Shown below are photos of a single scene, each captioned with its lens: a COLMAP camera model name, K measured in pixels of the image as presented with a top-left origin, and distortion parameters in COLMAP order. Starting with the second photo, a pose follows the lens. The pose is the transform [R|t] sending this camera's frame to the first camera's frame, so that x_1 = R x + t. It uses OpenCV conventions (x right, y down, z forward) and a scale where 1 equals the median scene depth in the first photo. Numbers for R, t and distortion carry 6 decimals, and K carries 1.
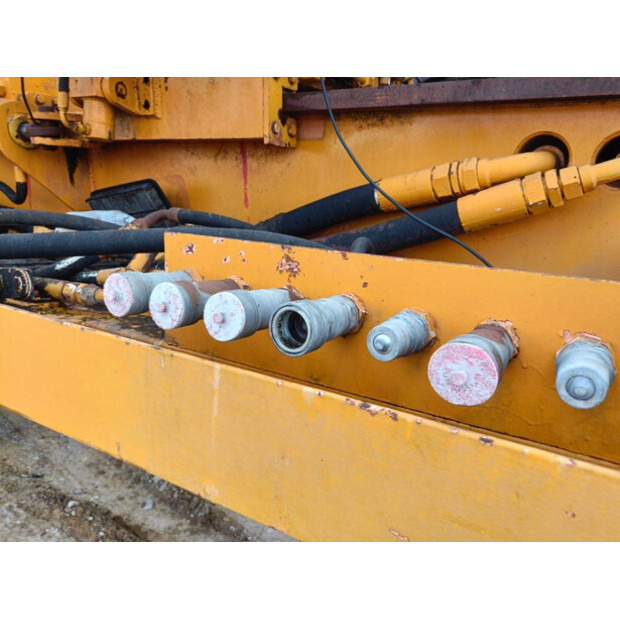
lens RADIAL K [[457.5, 0, 310.0], [0, 457.5, 310.0], [0, 0, 1]] dist [0.009839, 0.000185]
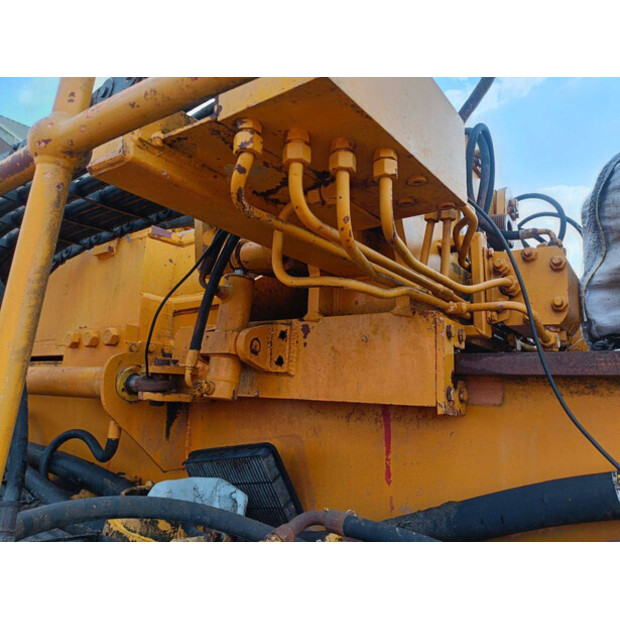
lens RADIAL K [[457.5, 0, 310.0], [0, 457.5, 310.0], [0, 0, 1]] dist [0.009839, 0.000185]
pose [[0.995623, -0.001252, -0.093448, -0.216601], [-0.041242, 0.891394, -0.451349, -0.144037], [0.083864, 0.453228, 0.887441, 0.191068]]
